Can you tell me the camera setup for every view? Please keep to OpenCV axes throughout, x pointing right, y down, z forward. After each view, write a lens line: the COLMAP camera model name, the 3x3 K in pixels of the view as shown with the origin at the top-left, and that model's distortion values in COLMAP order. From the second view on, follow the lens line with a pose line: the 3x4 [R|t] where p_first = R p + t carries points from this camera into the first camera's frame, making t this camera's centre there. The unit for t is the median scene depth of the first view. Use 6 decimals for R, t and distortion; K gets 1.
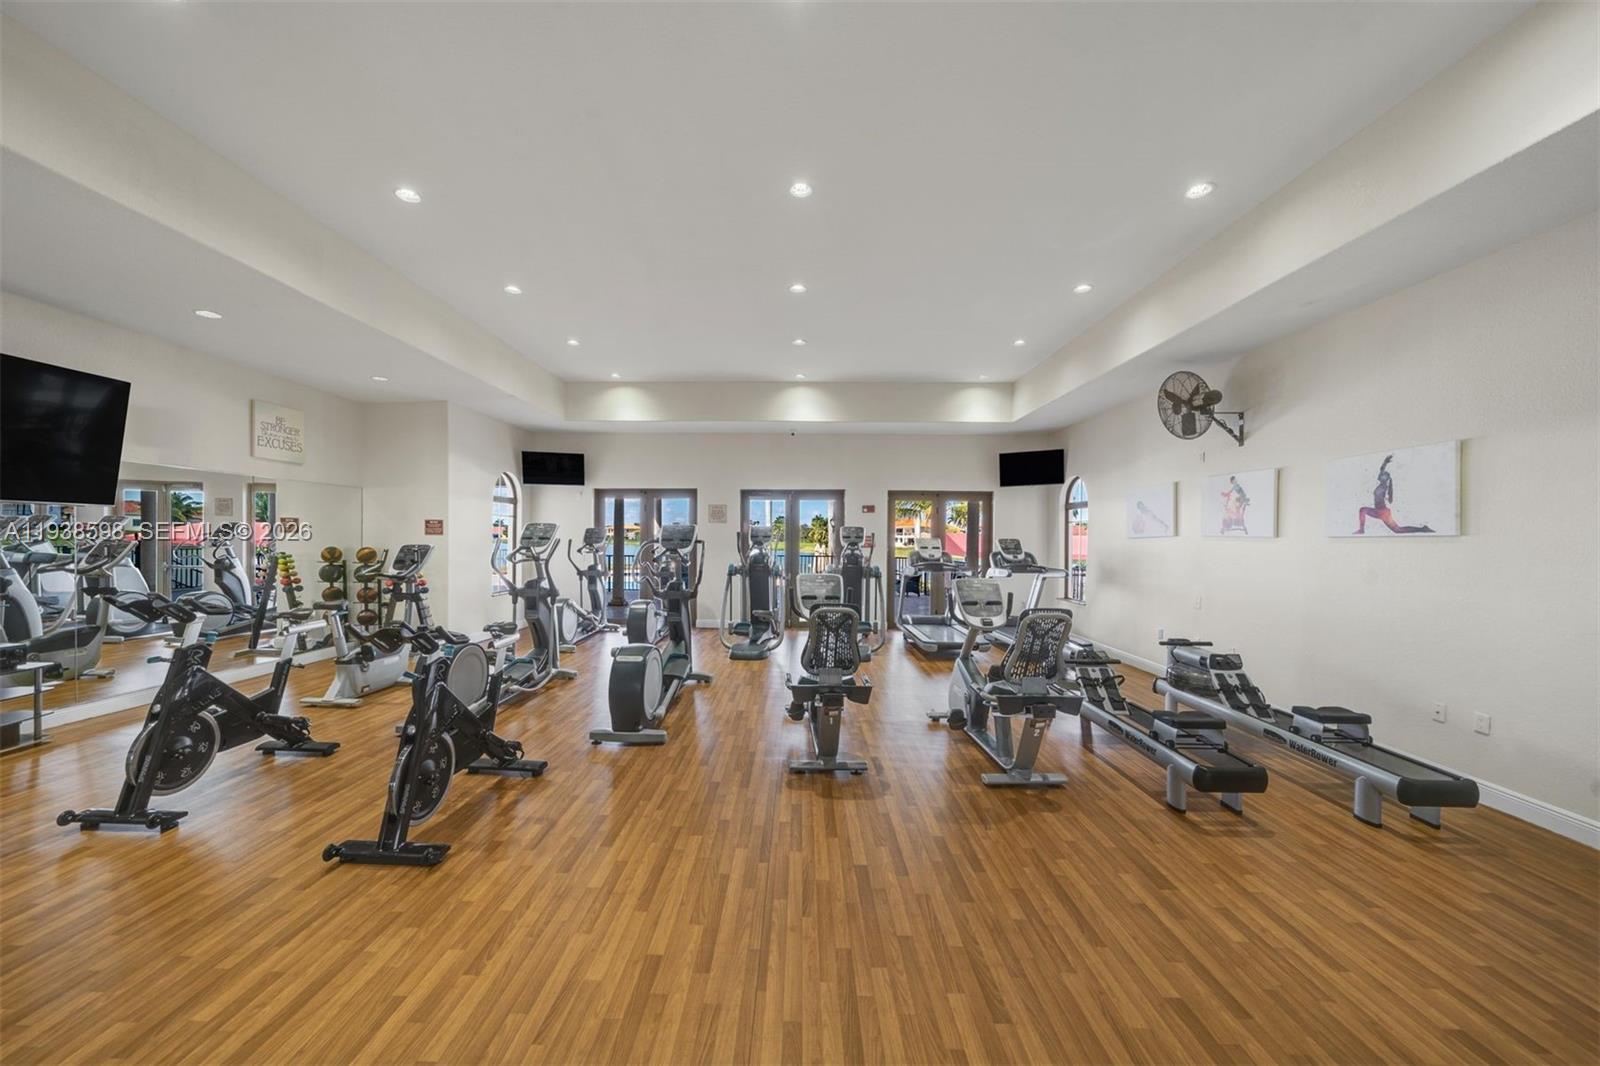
lens RADIAL K [[543.6, 0, 784.4], [0, 543.6, 539.0], [0, 0, 1]] dist [-0.007284, -0.000013]
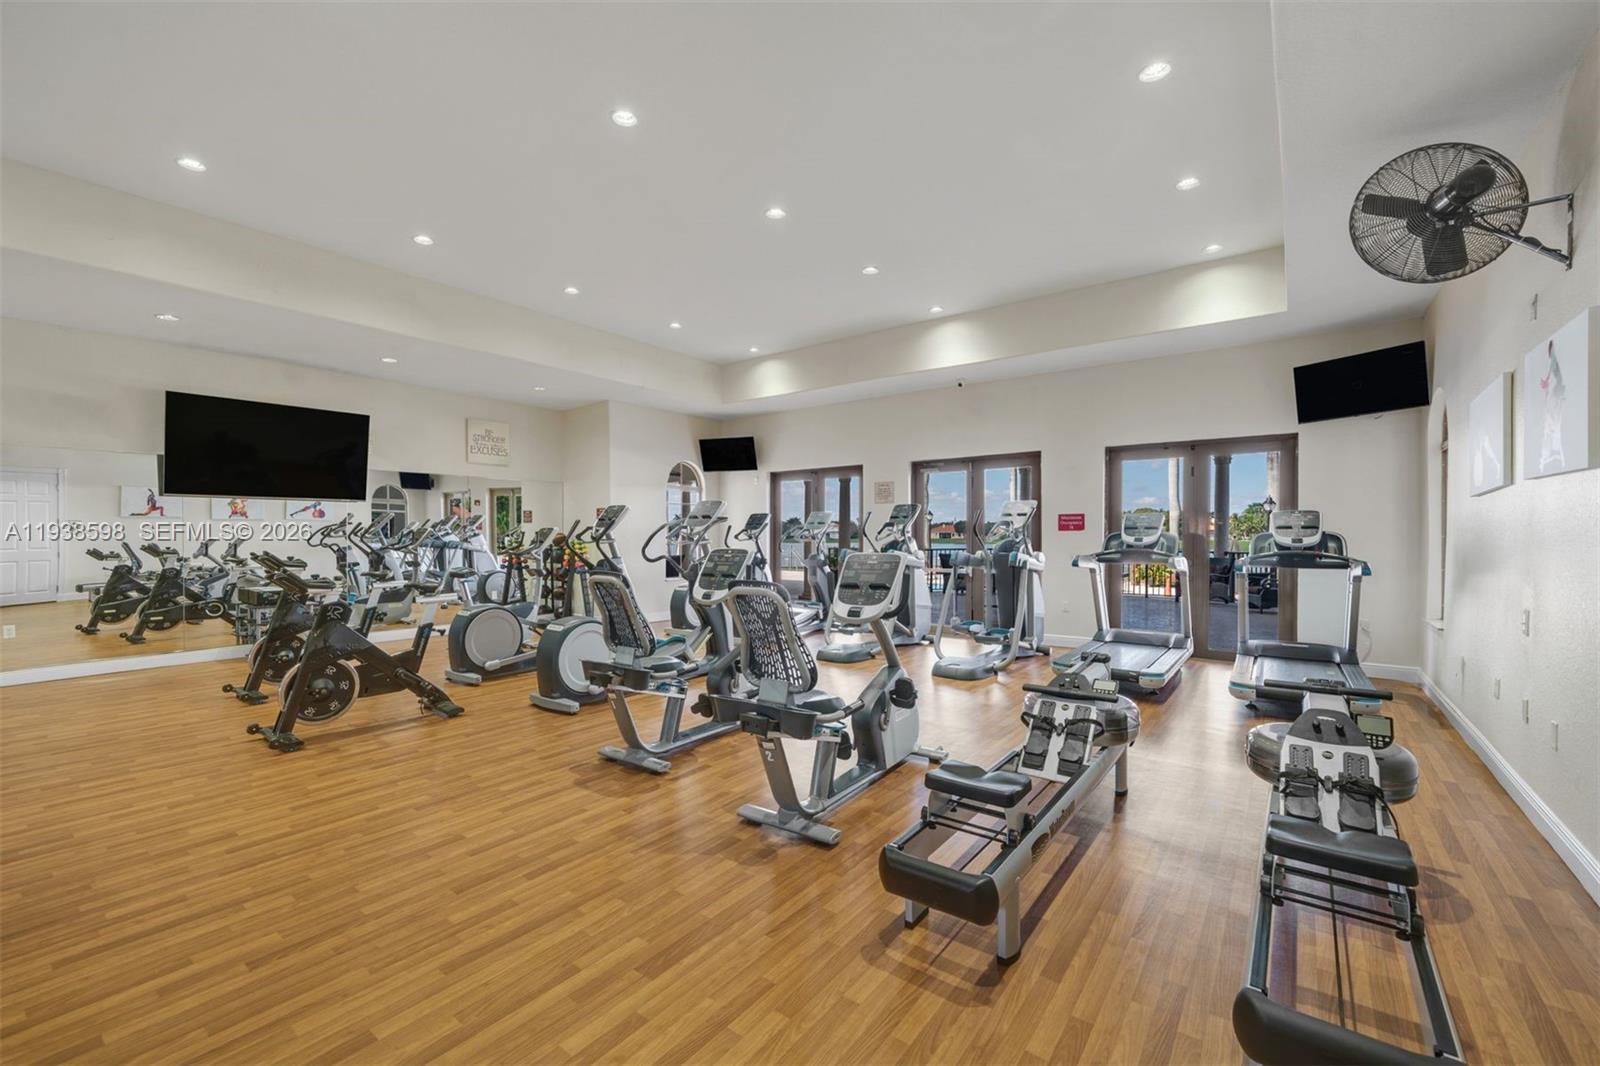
lens RADIAL K [[644.6, 0, 800.8], [0, 644.6, 535.8], [0, 0, 1]] dist [-0.003311, -0.000222]
pose [[0.822123, -0.009429, -0.569232, 0.452642], [0.008521, 0.999955, -0.004258, 0.031414], [0.569246, -0.001350, 0.822166, 0.146979]]
